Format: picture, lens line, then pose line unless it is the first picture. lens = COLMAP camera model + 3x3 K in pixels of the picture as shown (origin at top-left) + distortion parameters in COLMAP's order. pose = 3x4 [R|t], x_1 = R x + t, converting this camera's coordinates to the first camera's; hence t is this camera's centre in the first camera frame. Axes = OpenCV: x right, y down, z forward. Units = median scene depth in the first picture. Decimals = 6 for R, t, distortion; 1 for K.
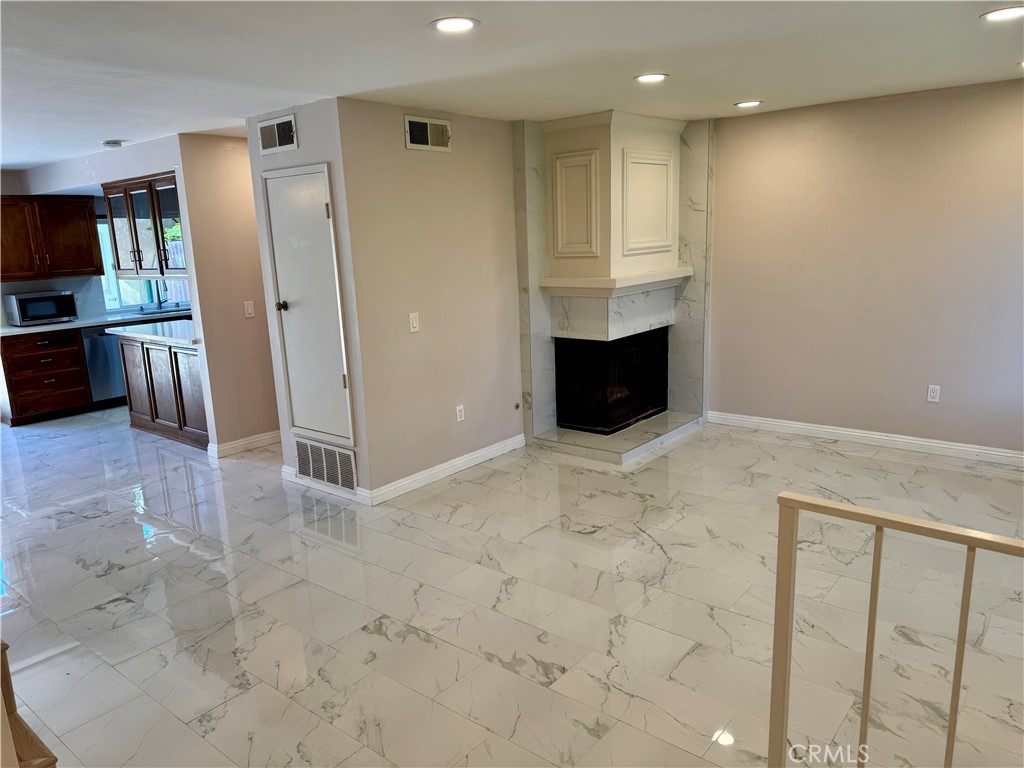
lens RADIAL K [[723.3, 0, 511.6], [0, 723.3, 384.4], [0, 0, 1]] dist [0.011639, -0.027538]
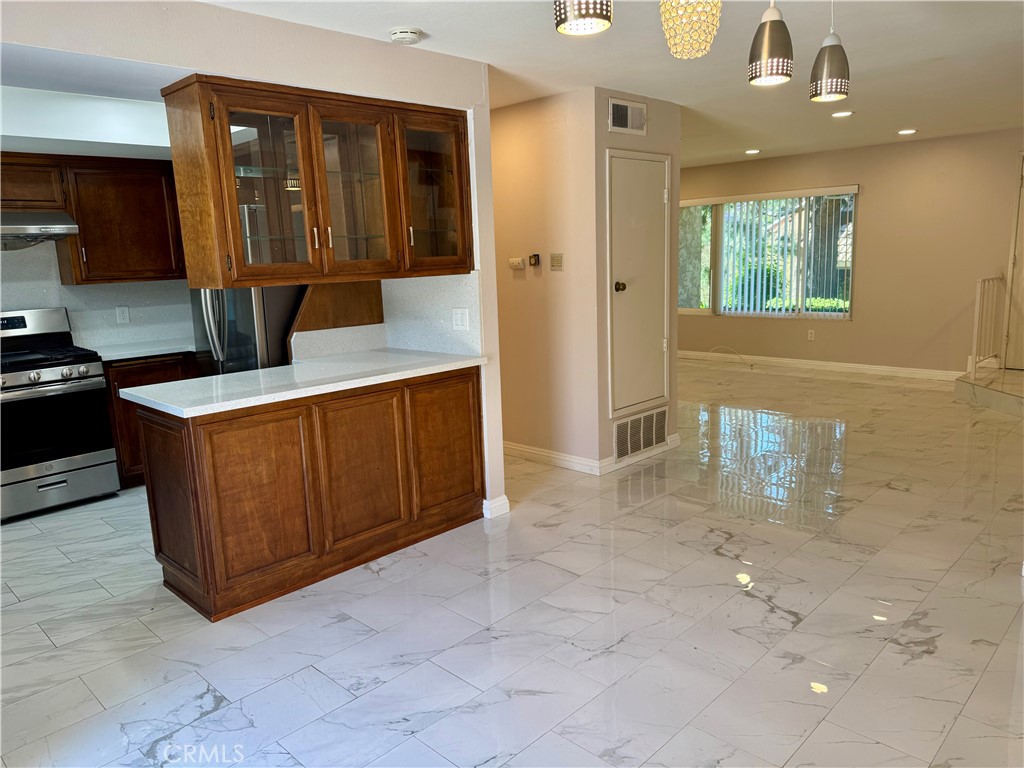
lens RADIAL K [[723.3, 0, 519.6], [0, 723.3, 376.1], [0, 0, 1]] dist [0.011639, -0.027538]
pose [[0.096423, -0.137839, 0.985750, -1.320416], [0.231031, 0.966416, 0.112537, -0.131850], [-0.968157, 0.216887, 0.125030, 1.032706]]
